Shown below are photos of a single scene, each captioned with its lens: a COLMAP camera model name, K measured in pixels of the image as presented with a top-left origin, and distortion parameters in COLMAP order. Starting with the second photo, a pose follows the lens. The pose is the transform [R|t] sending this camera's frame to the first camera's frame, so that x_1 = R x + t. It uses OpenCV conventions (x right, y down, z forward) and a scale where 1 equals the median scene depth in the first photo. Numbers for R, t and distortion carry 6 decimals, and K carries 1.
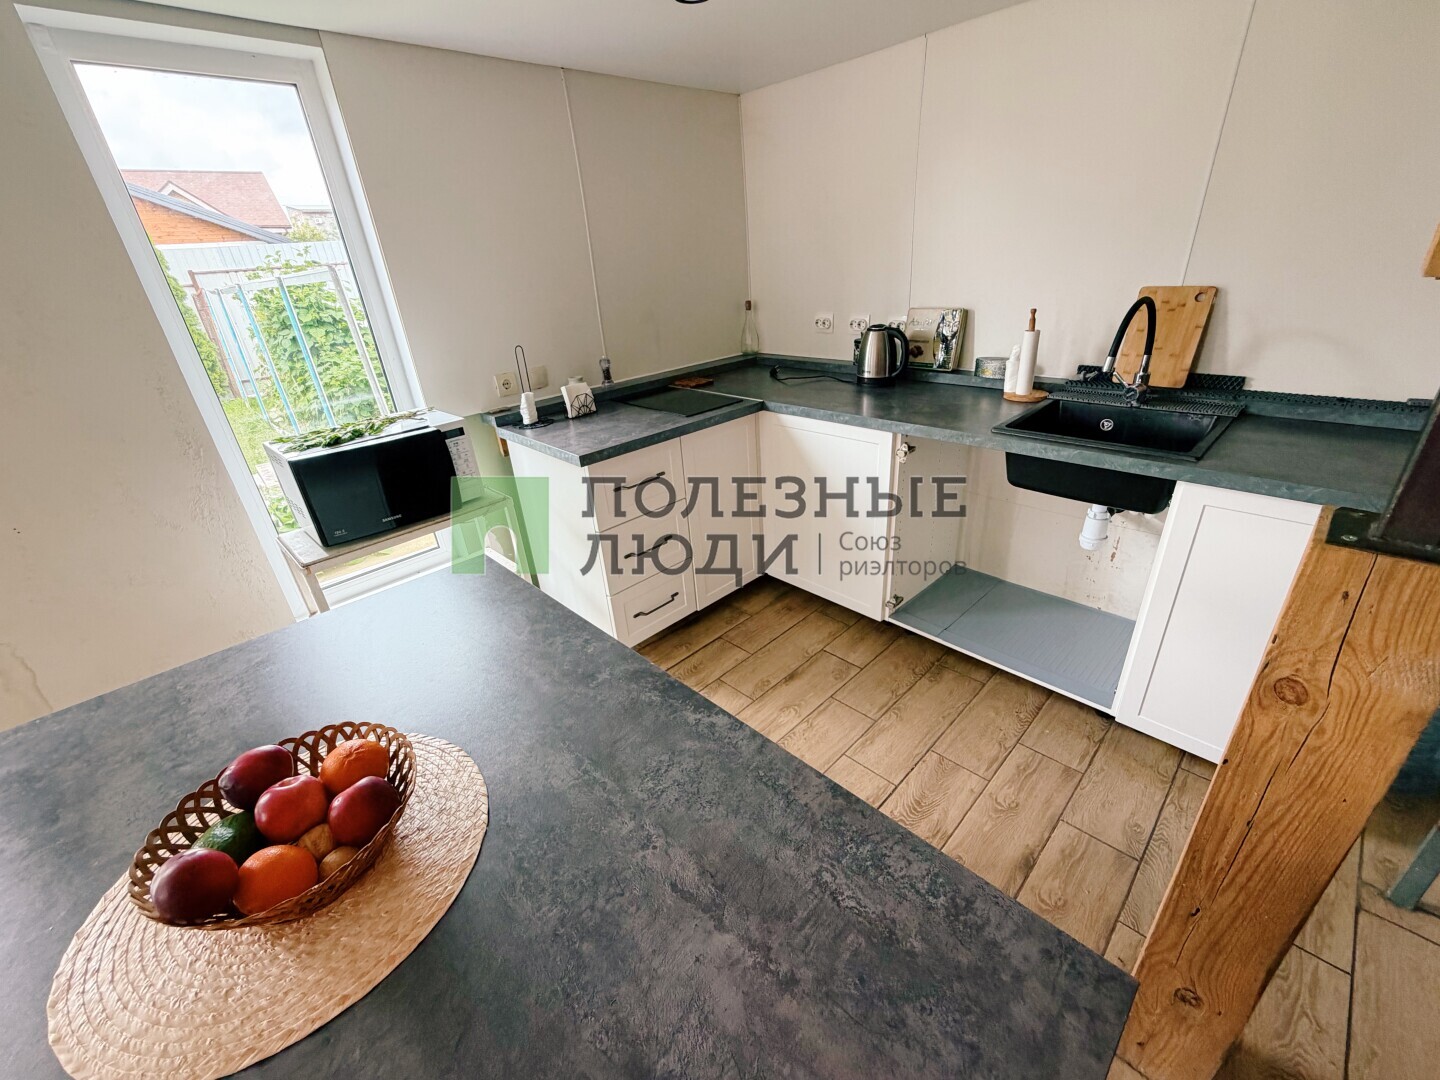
lens RADIAL K [[603.2, 0, 718.4], [0, 603.2, 540.5], [0, 0, 1]] dist [0.001446, -0.000142]
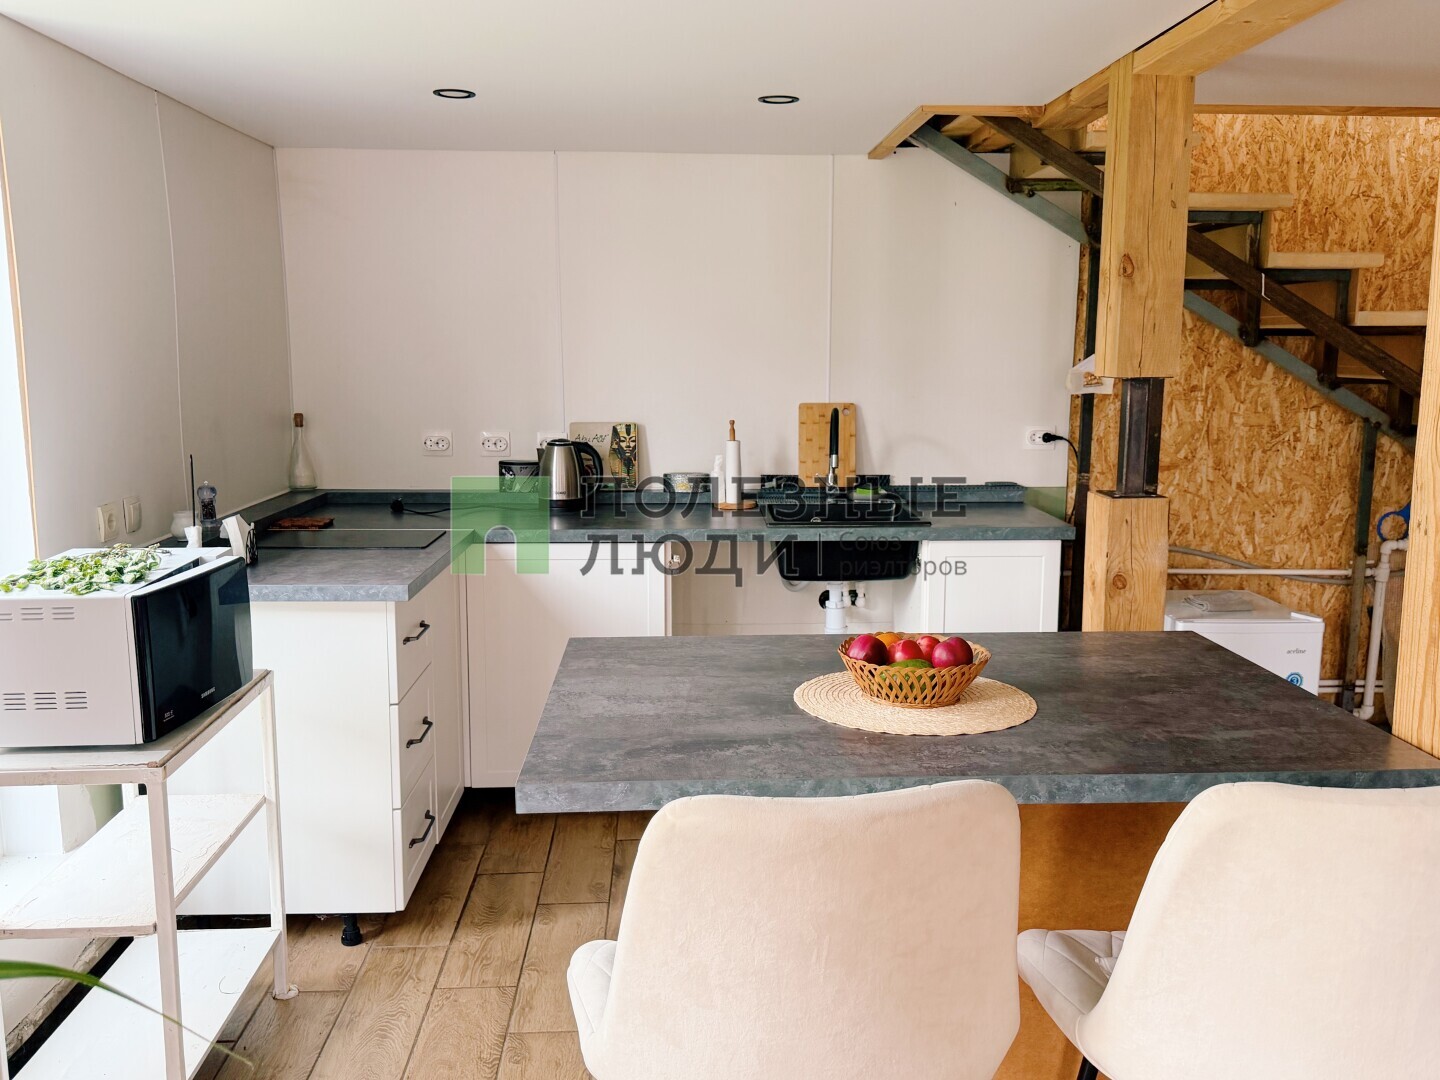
lens RADIAL K [[1267.7, 0, 720.0], [0, 1267.7, 540.0], [0, 0, 1]] dist [0.086776, 0.003702]
pose [[0.650539, -0.045831, 0.758089, -0.957113], [0.283311, 0.940770, -0.186243, 0.170580], [-0.704651, 0.335933, 0.624992, -0.220360]]
